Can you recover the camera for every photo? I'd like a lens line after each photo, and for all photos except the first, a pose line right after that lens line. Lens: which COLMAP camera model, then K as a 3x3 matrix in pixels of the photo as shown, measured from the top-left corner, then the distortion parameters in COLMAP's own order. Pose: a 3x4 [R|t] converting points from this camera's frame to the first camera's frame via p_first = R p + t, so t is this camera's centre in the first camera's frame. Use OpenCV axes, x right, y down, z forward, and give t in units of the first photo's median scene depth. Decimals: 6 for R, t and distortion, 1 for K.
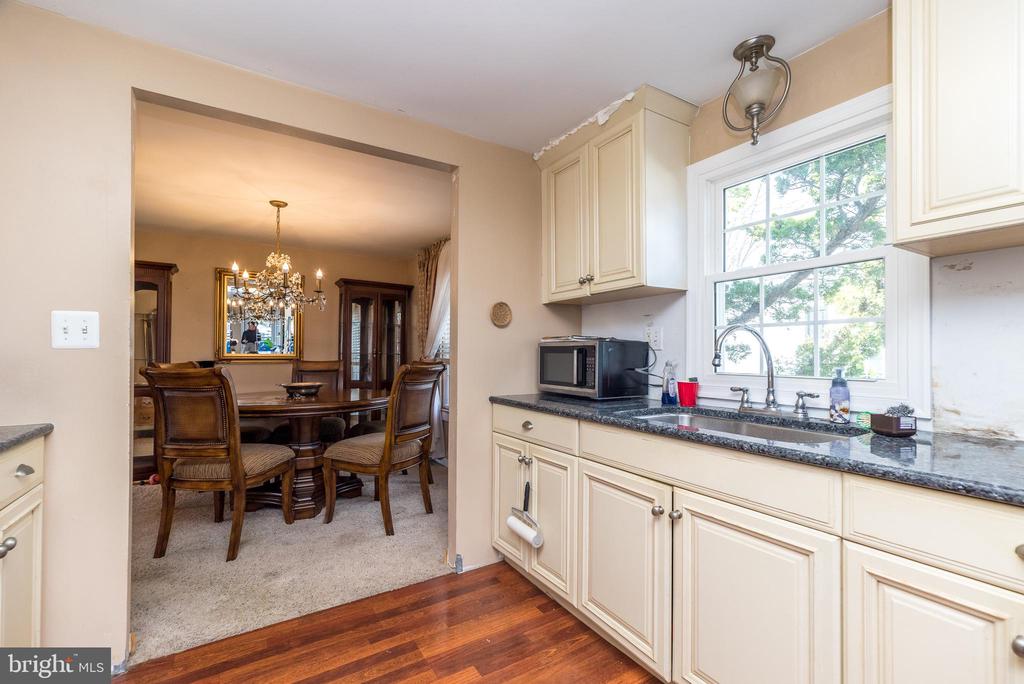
lens RADIAL K [[450.0, 0, 513.9], [0, 450.0, 347.0], [0, 0, 1]] dist [0.007954, 0.000465]
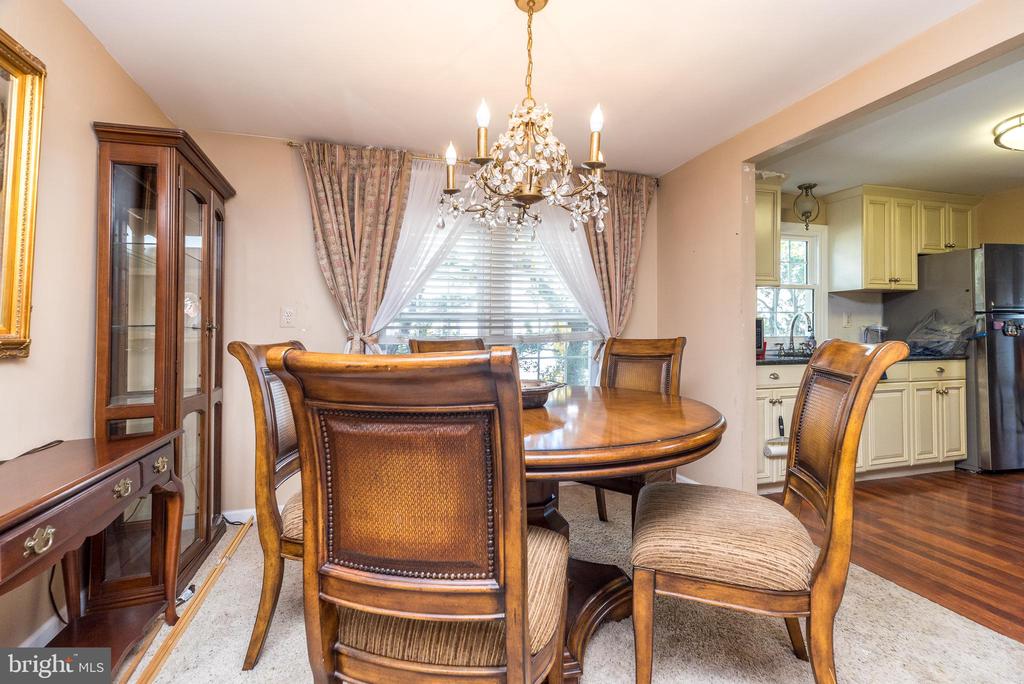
lens RADIAL K [[450.0, 0, 502.5], [0, 450.0, 345.3], [0, 0, 1]] dist [0.007954, 0.000465]
pose [[0.269200, -0.024221, 0.962780, -1.347452], [-0.000710, 0.999678, 0.025348, 0.038696], [-0.963084, -0.007507, 0.269096, 1.261497]]
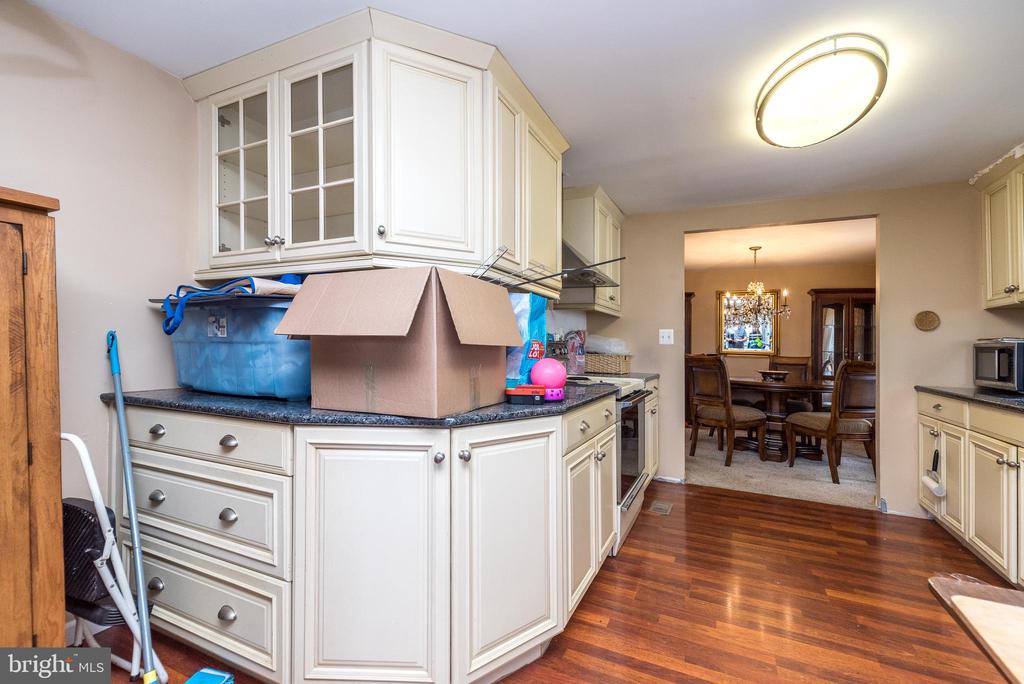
lens RADIAL K [[450.0, 0, 514.8], [0, 450.0, 318.6], [0, 0, 1]] dist [0.007954, 0.000465]
pose [[0.536371, -0.039194, -0.843072, 0.434862], [-0.012852, 0.998426, -0.054593, 0.004975], [0.843885, 0.040117, 0.535023, -0.661856]]
